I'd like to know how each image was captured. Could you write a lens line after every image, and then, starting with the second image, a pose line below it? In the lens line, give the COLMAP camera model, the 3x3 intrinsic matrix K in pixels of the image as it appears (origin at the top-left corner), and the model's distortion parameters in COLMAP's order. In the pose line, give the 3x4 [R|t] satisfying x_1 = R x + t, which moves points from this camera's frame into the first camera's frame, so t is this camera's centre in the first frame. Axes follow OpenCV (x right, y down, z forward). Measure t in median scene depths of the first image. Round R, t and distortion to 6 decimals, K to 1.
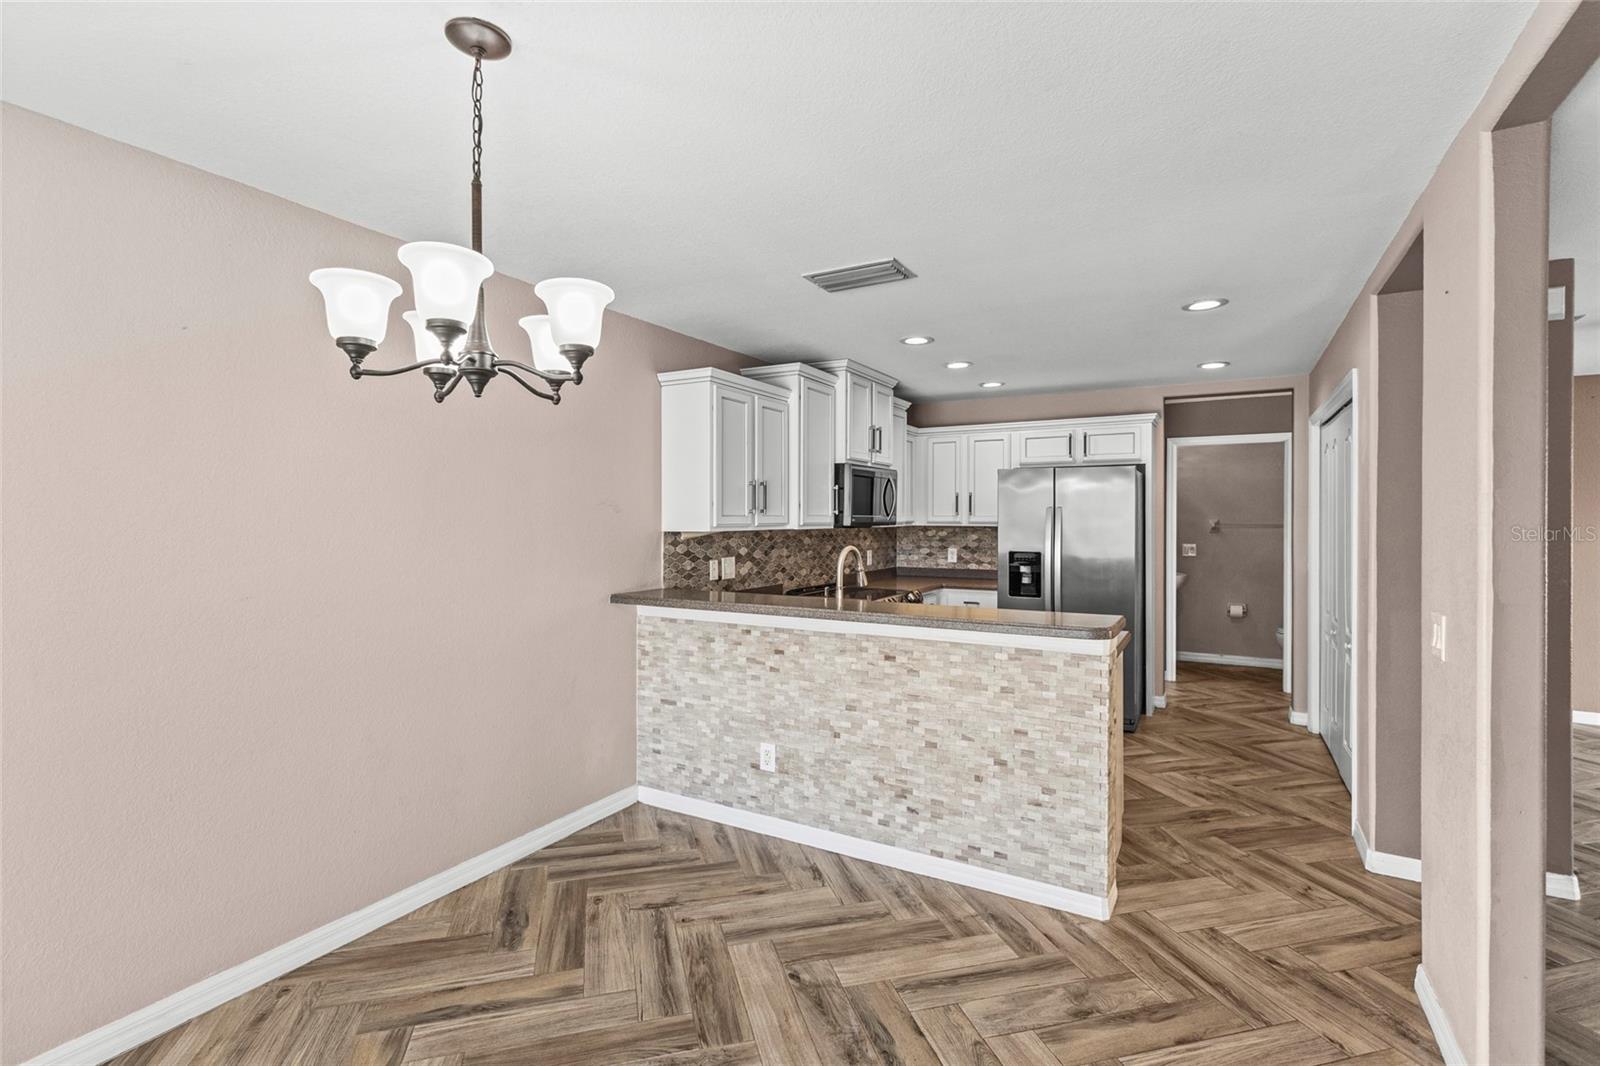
lens RADIAL K [[737.2, 0, 794.3], [0, 737.2, 523.4], [0, 0, 1]] dist [0.001027, 0.000712]
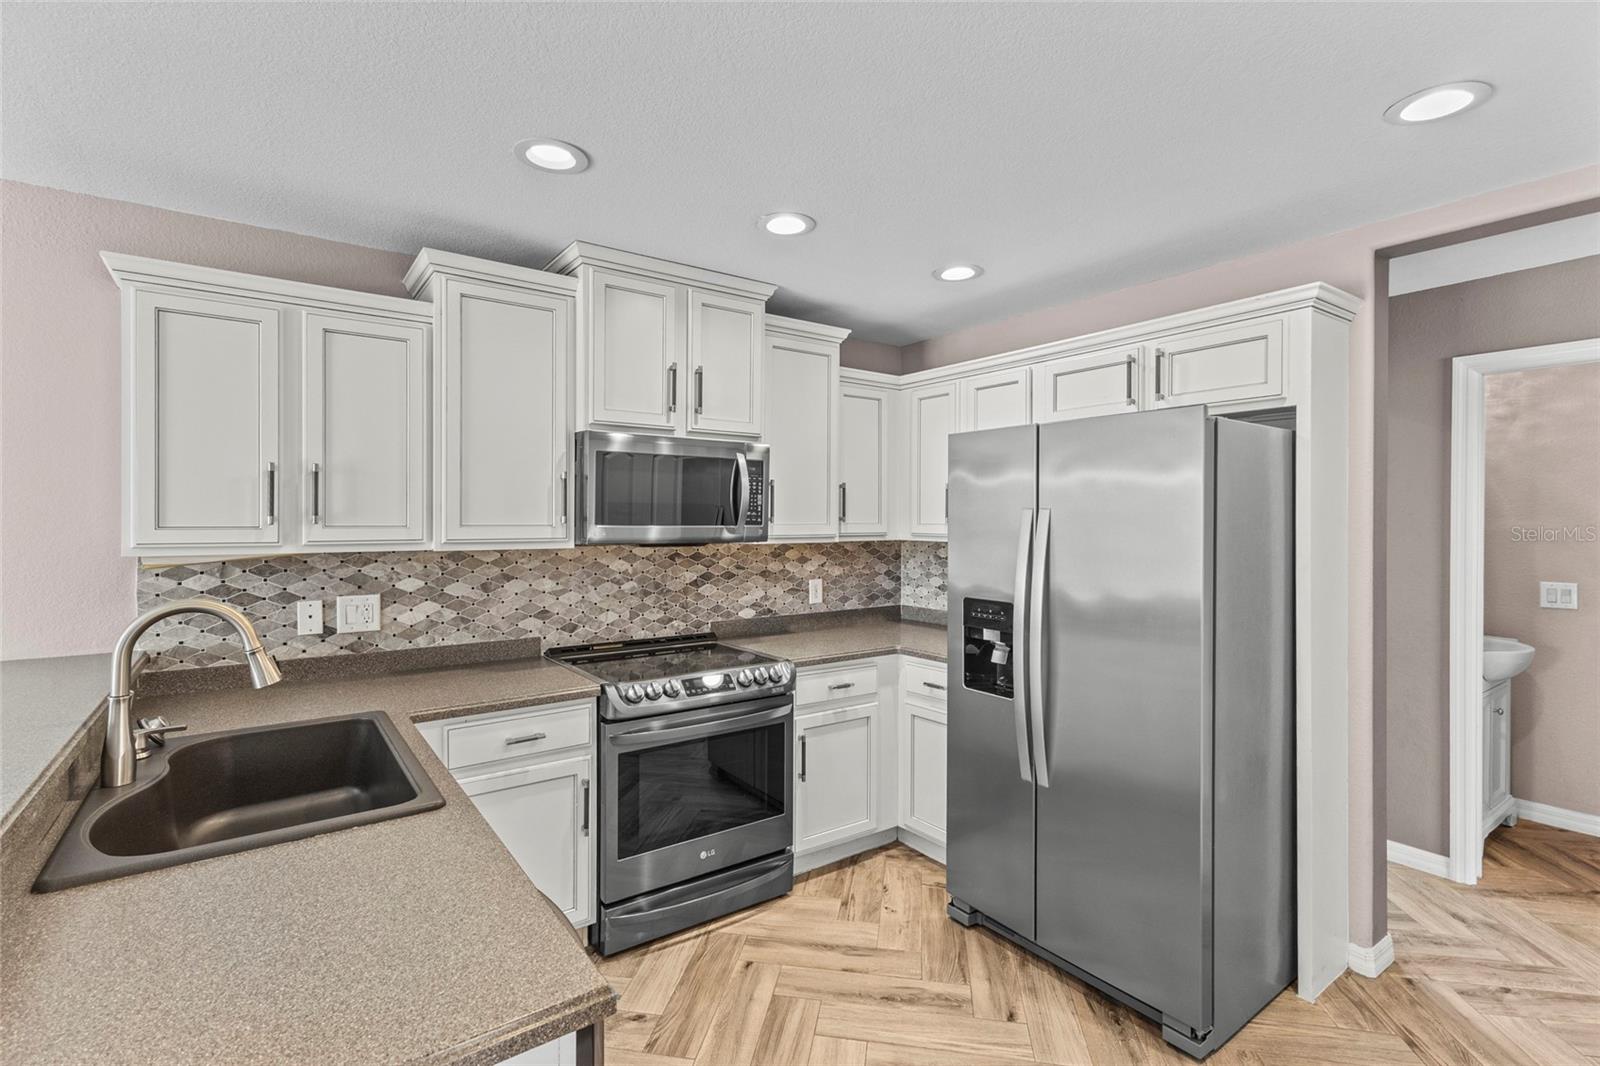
lens RADIAL K [[737.2, 0, 794.8], [0, 737.2, 523.7], [0, 0, 1]] dist [0.001027, 0.000712]
pose [[0.911487, 0.004032, -0.411310, 0.468144], [-0.005009, 0.999987, -0.001297, -0.012673], [0.411299, 0.003242, 0.911495, 0.595031]]
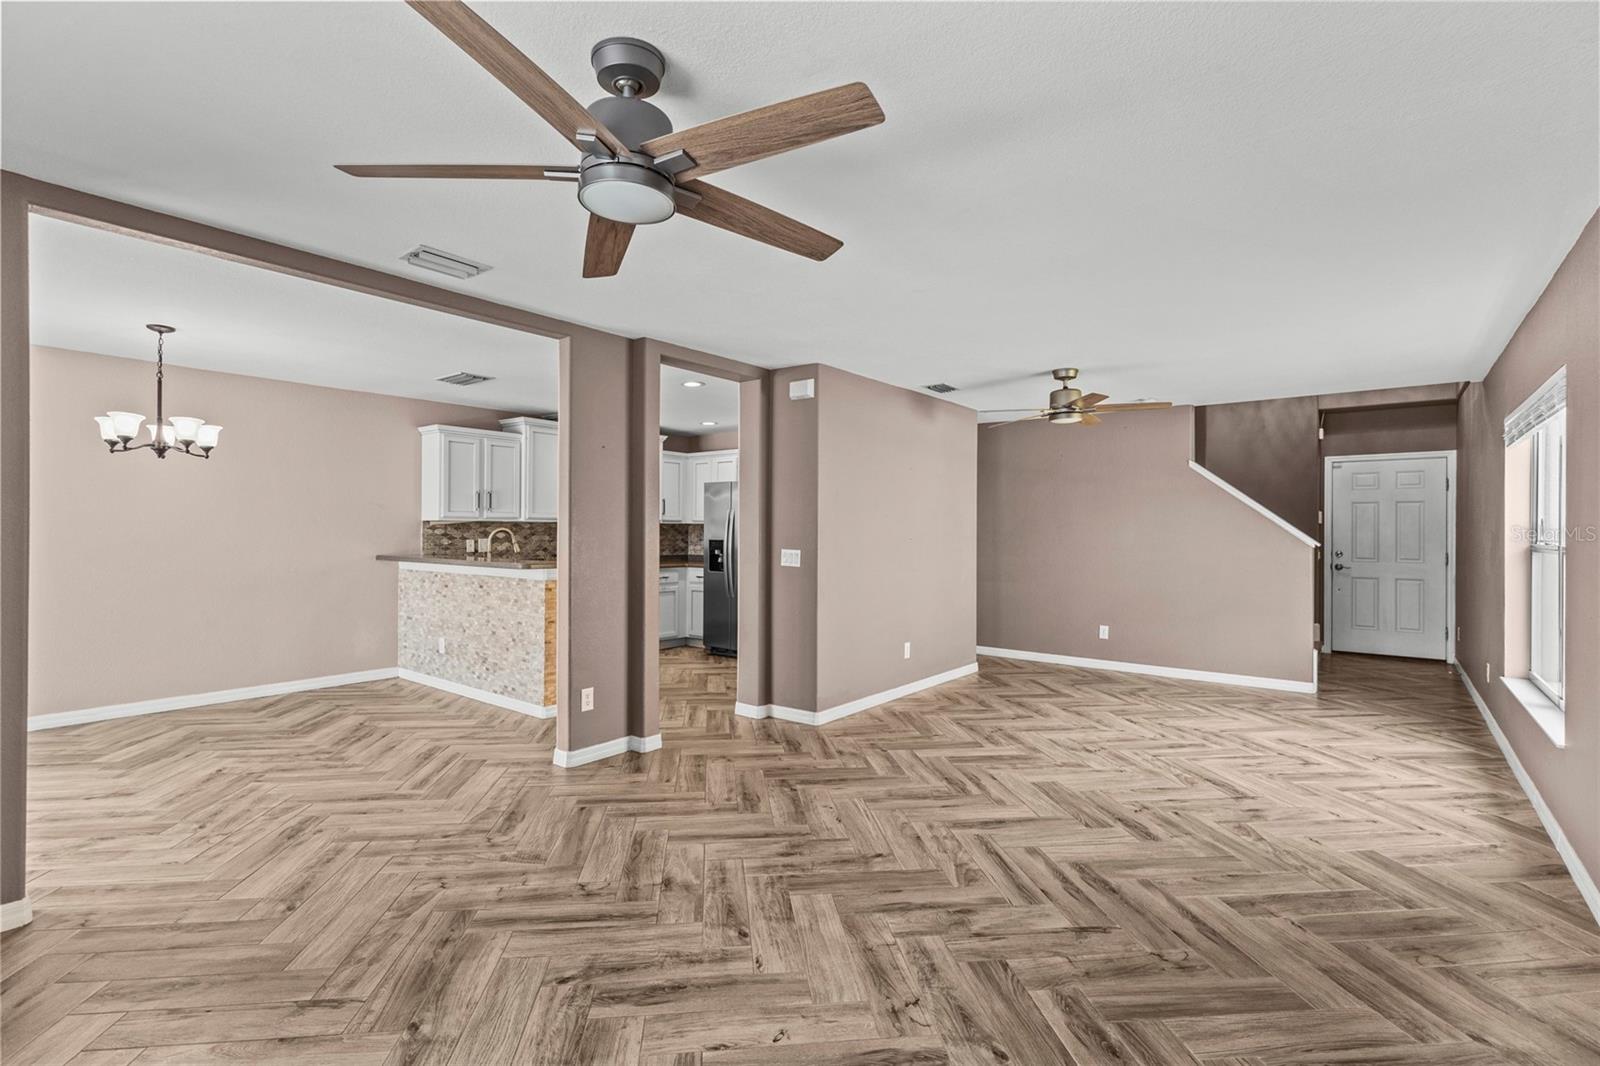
lens RADIAL K [[737.2, 0, 791.4], [0, 737.2, 532.8], [0, 0, 1]] dist [0.001027, 0.000712]
pose [[0.988338, 0.007055, -0.152114, 0.798439], [-0.007974, 0.999953, -0.005430, 0.036595], [0.152069, 0.006579, 0.988348, -0.471567]]
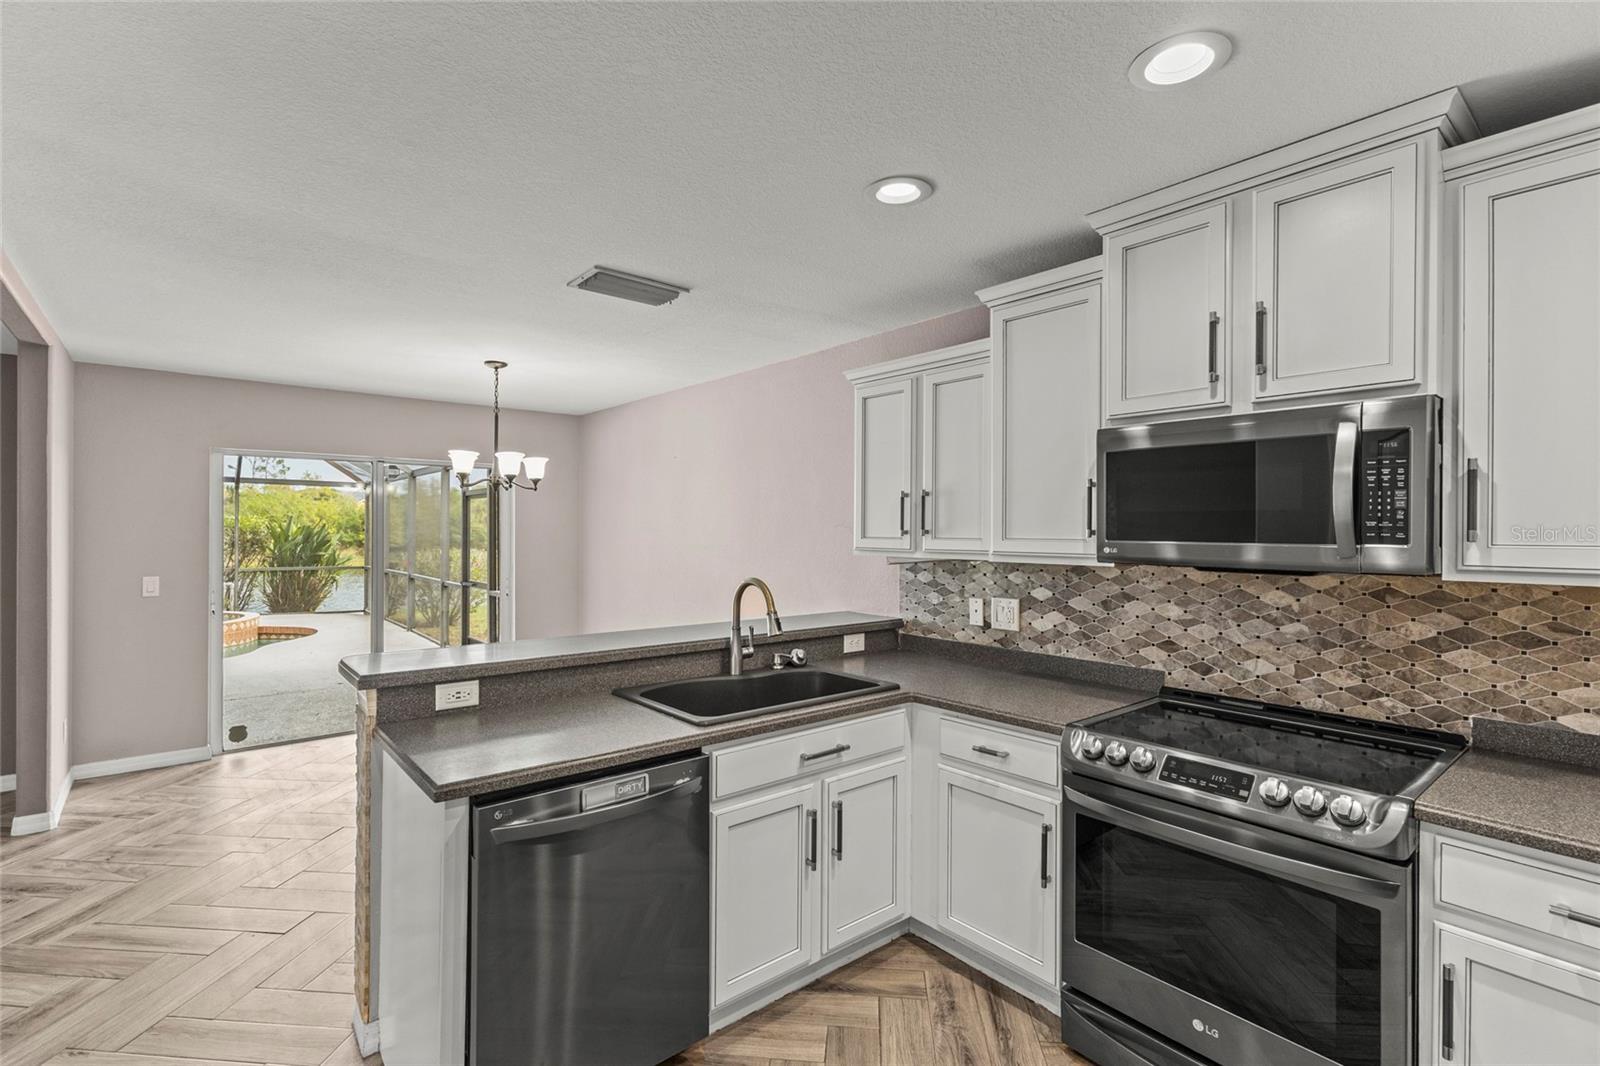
lens RADIAL K [[737.2, 0, 791.7], [0, 737.2, 530.7], [0, 0, 1]] dist [0.001027, 0.000712]
pose [[-0.349106, -0.001571, -0.937082, 0.618604], [-0.011819, 0.999926, 0.002727, -0.016698], [0.937009, 0.012027, -0.349099, 1.038503]]
